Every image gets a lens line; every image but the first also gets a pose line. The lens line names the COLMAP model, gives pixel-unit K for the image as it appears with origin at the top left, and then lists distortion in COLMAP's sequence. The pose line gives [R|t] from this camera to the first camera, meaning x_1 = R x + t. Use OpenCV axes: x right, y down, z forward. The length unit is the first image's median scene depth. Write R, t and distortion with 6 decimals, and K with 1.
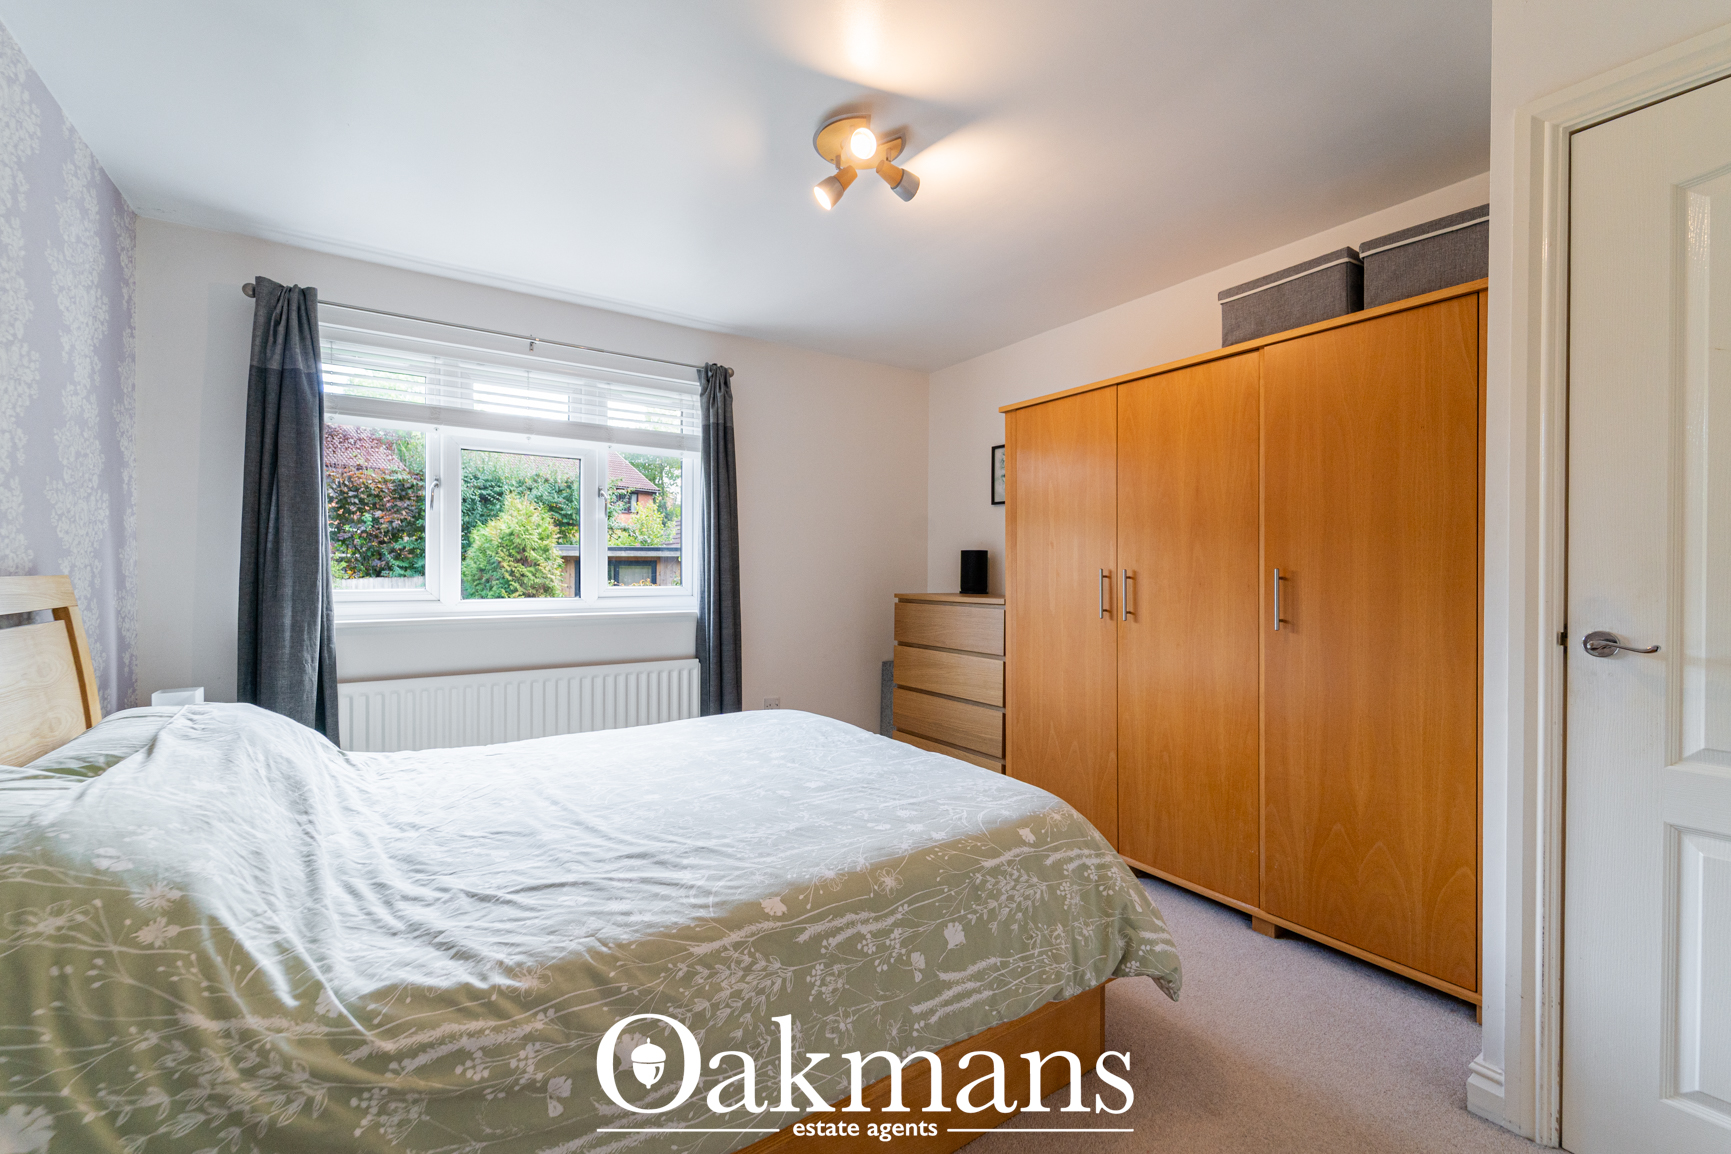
lens RADIAL K [[710.5, 0, 865.5], [0, 710.5, 577.0], [0, 0, 1]] dist [0.001729, -0.000009]
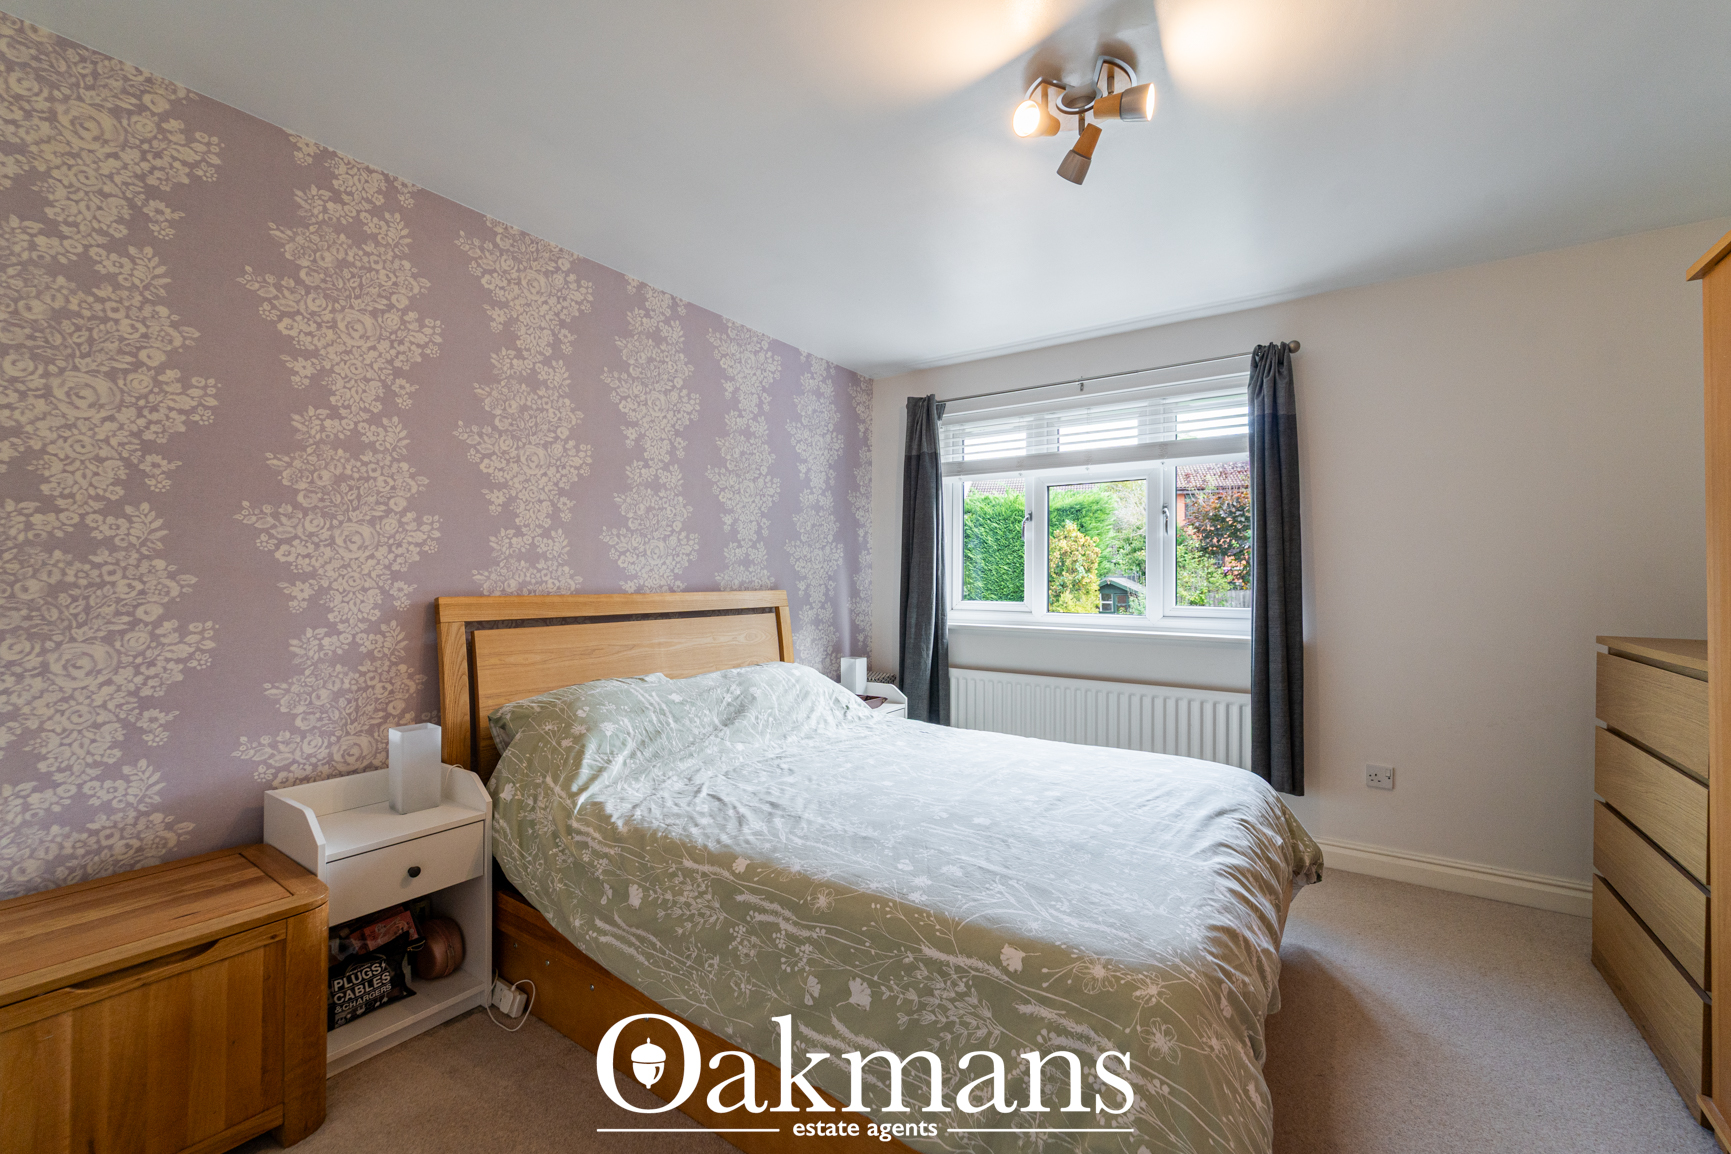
lens RADIAL K [[710.5, 0, 865.5], [0, 710.5, 577.0], [0, 0, 1]] dist [0.001729, -0.000009]
pose [[0.355507, -0.001808, -0.934672, 0.929607], [-0.012658, 0.999897, -0.006749, -0.033787], [0.934588, 0.014230, 0.355448, 0.620679]]
